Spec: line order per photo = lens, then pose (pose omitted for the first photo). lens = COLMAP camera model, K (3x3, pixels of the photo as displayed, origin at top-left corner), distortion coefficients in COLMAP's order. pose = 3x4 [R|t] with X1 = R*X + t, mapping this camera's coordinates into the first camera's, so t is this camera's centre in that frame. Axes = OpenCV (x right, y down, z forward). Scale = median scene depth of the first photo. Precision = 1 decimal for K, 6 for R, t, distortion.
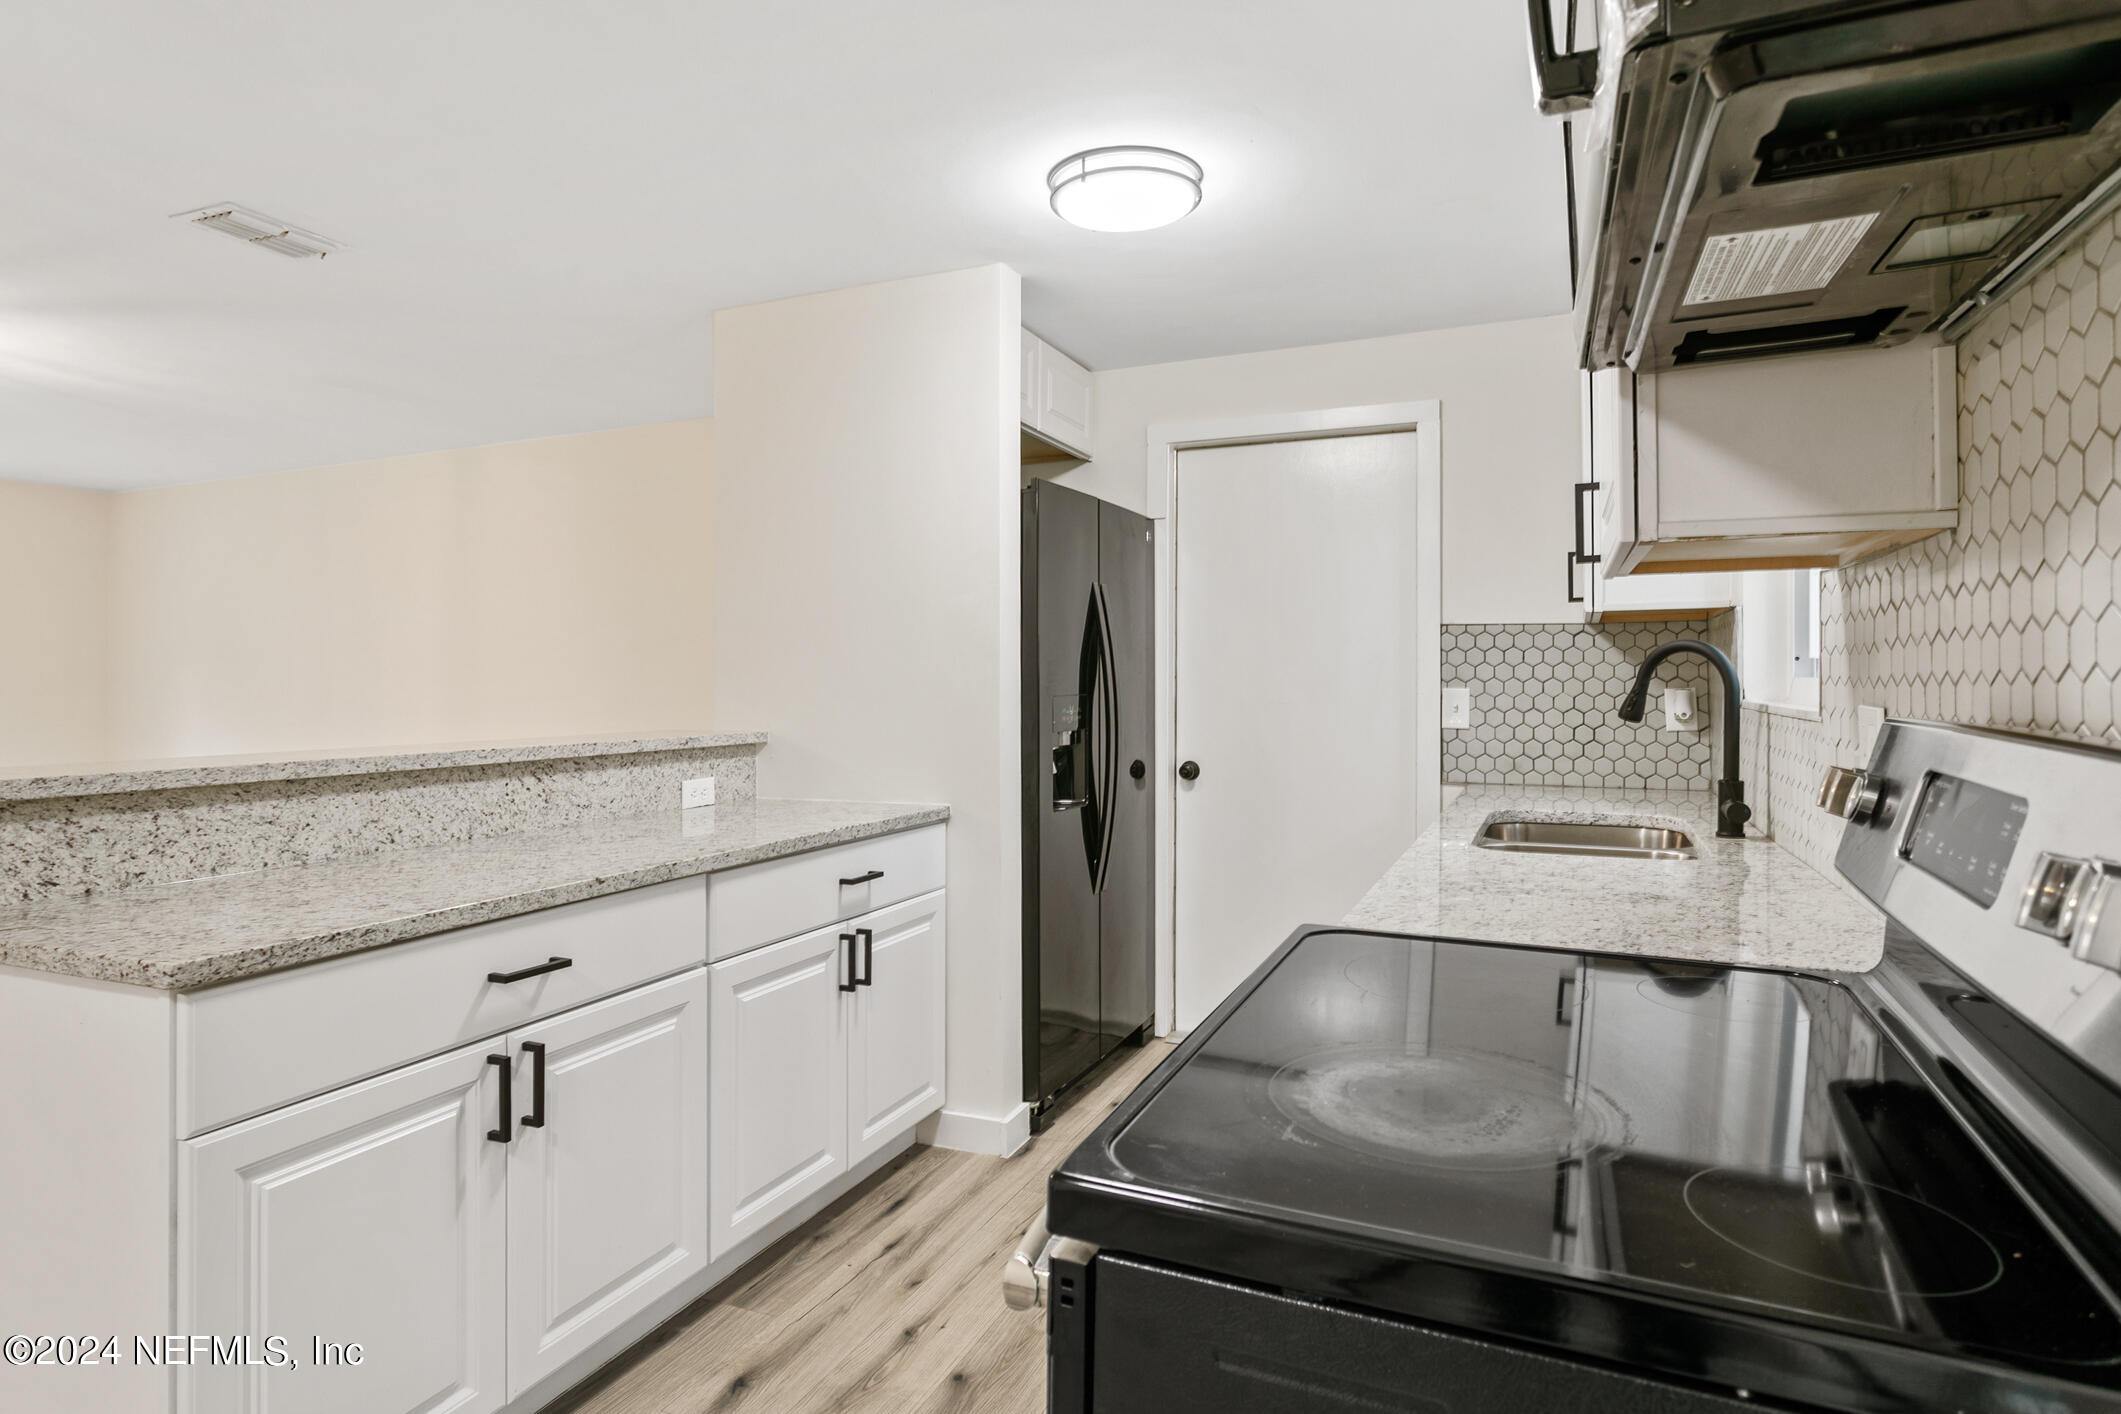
lens RADIAL K [[1109.4, 0, 1074.5], [0, 1109.4, 667.1], [0, 0, 1]] dist [0.005027, -0.001313]
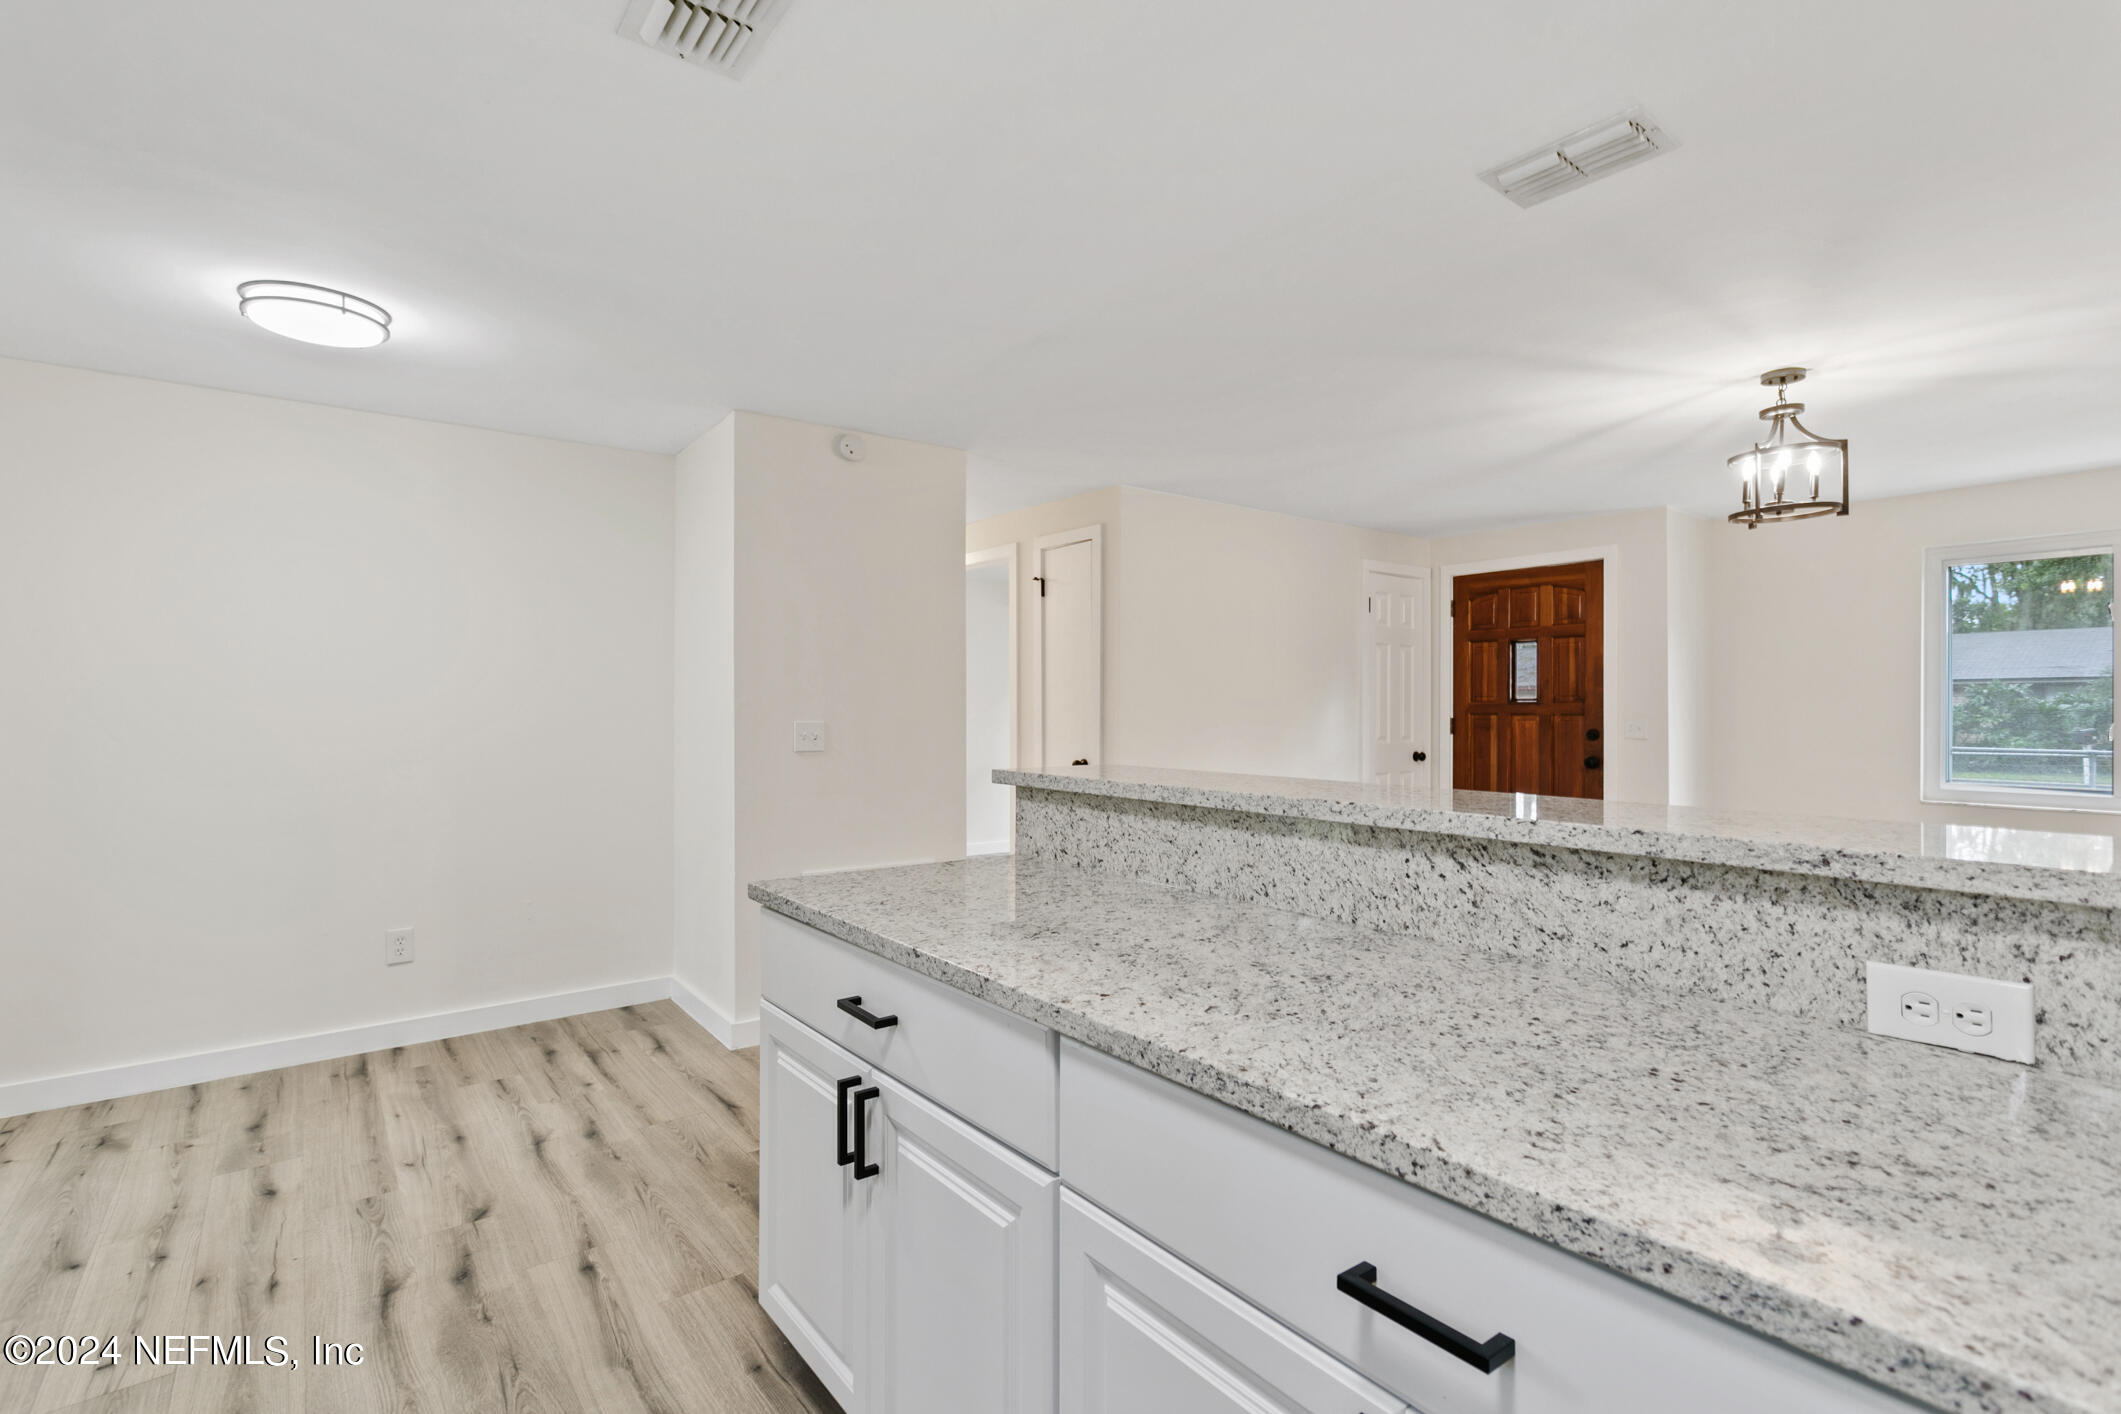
lens RADIAL K [[1016.4, 0, 1061.2], [0, 1016.4, 708.0], [0, 0, 1]] dist [0.006072, -0.001840]
pose [[-0.497509, 0.005821, -0.867439, 0.125929], [0.012835, 0.999917, -0.000651, 0.009990], [0.867364, -0.011457, -0.497542, 1.088107]]
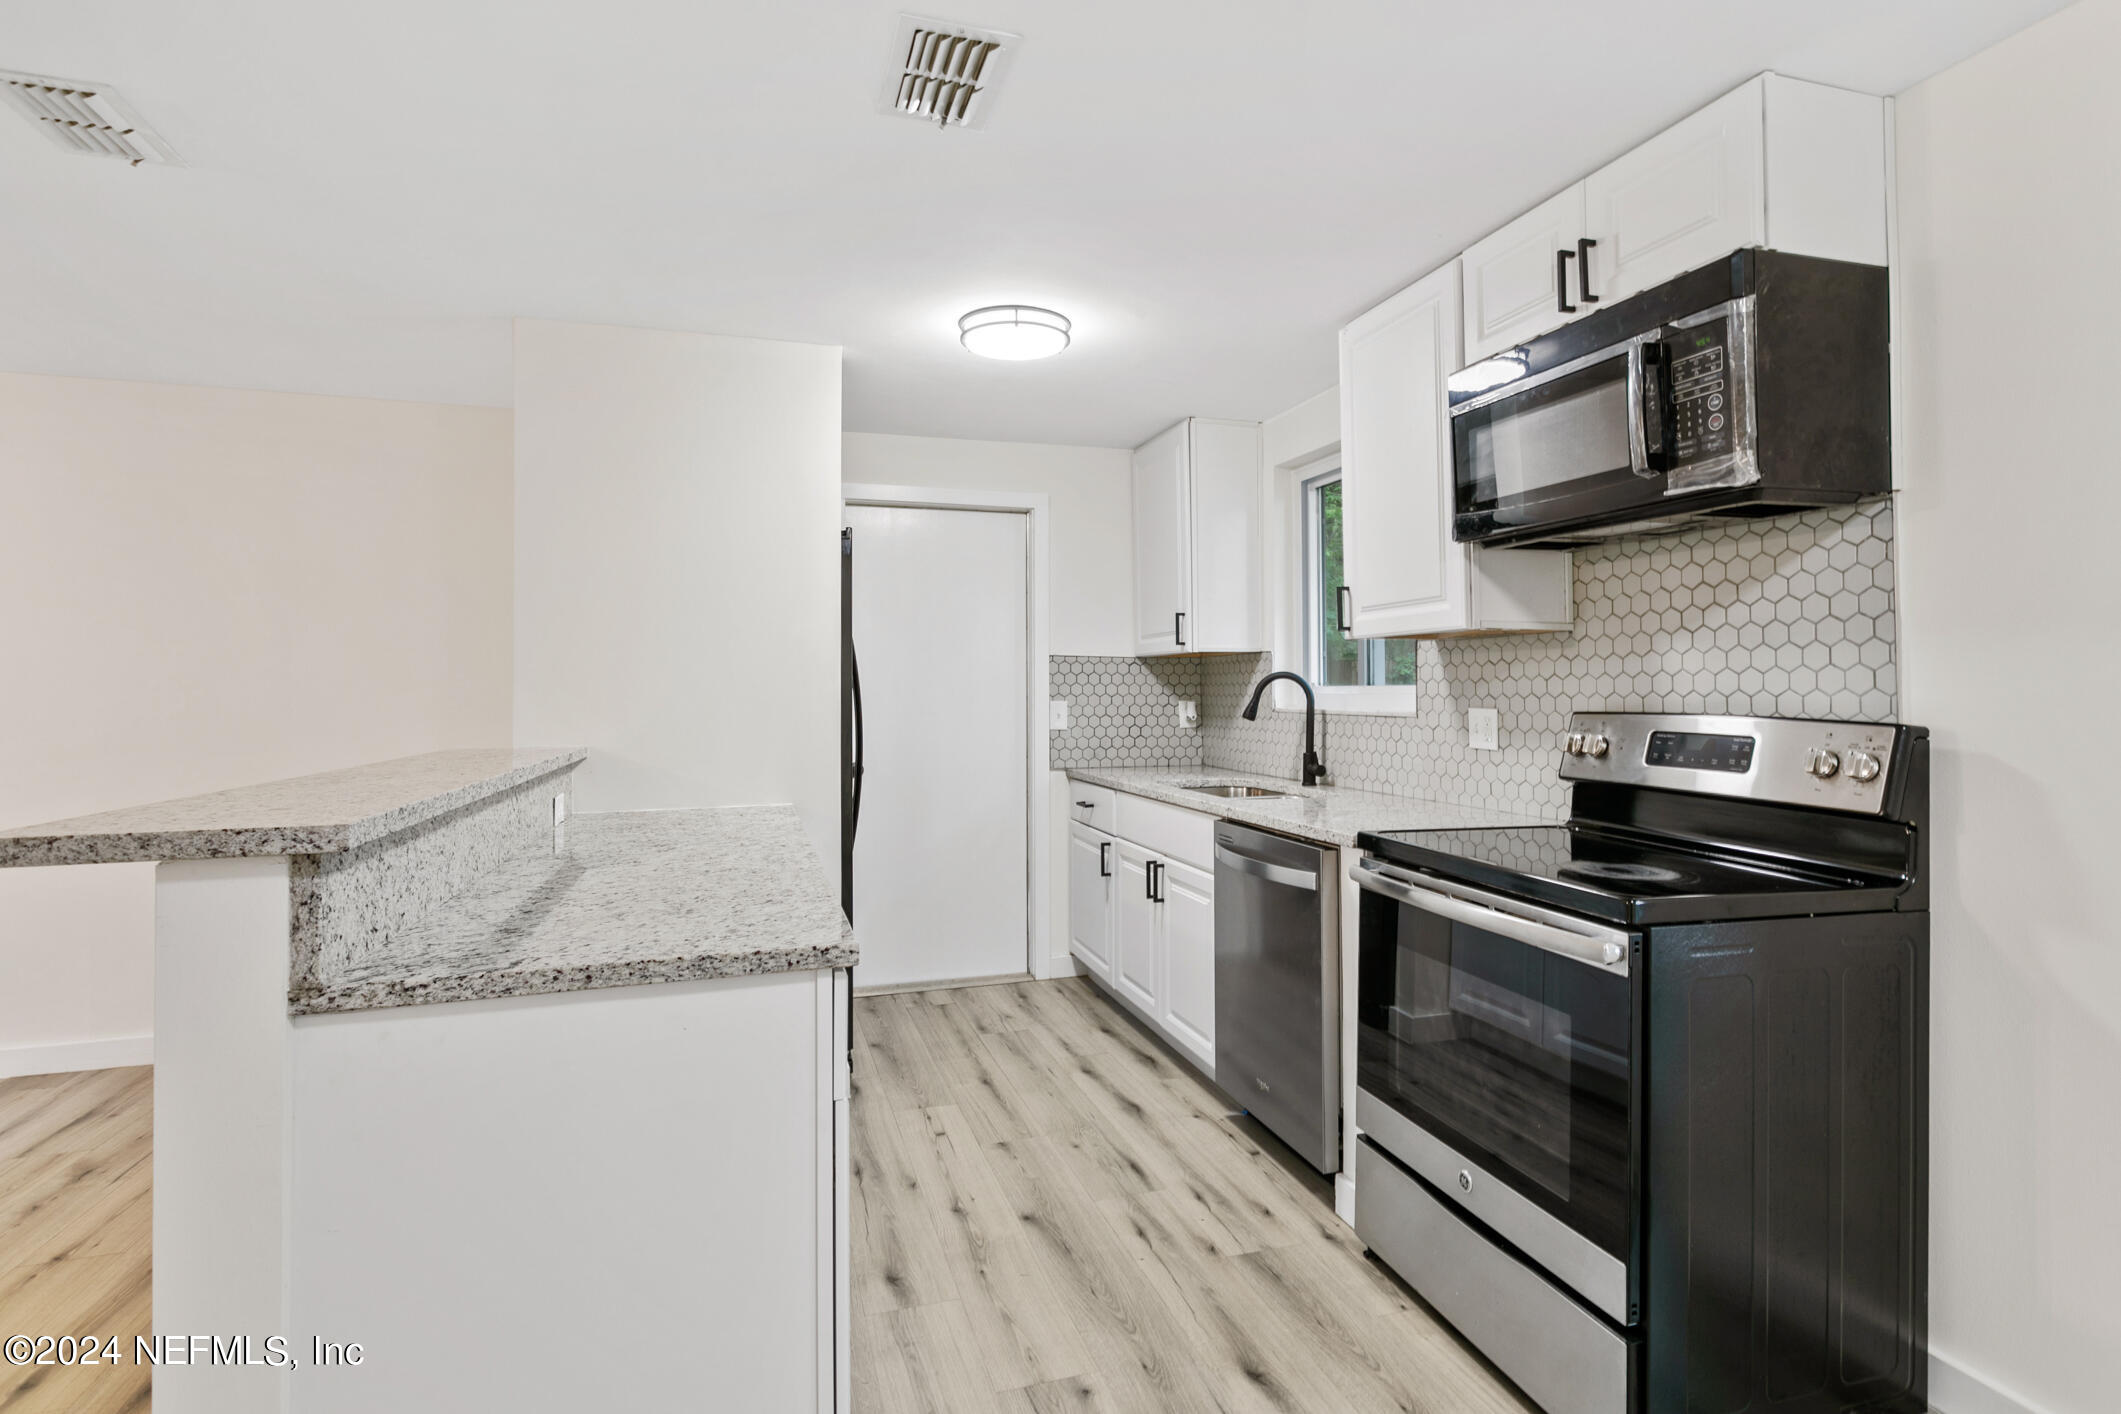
lens RADIAL K [[1016.4, 0, 1045.6], [0, 1016.4, 659.9], [0, 0, 1]] dist [0.006072, -0.001840]
pose [[0.768798, 0.022810, 0.639085, -0.685797], [-0.008170, 0.999632, -0.025851, 0.000484], [-0.639439, 0.014653, 0.768702, 0.027829]]
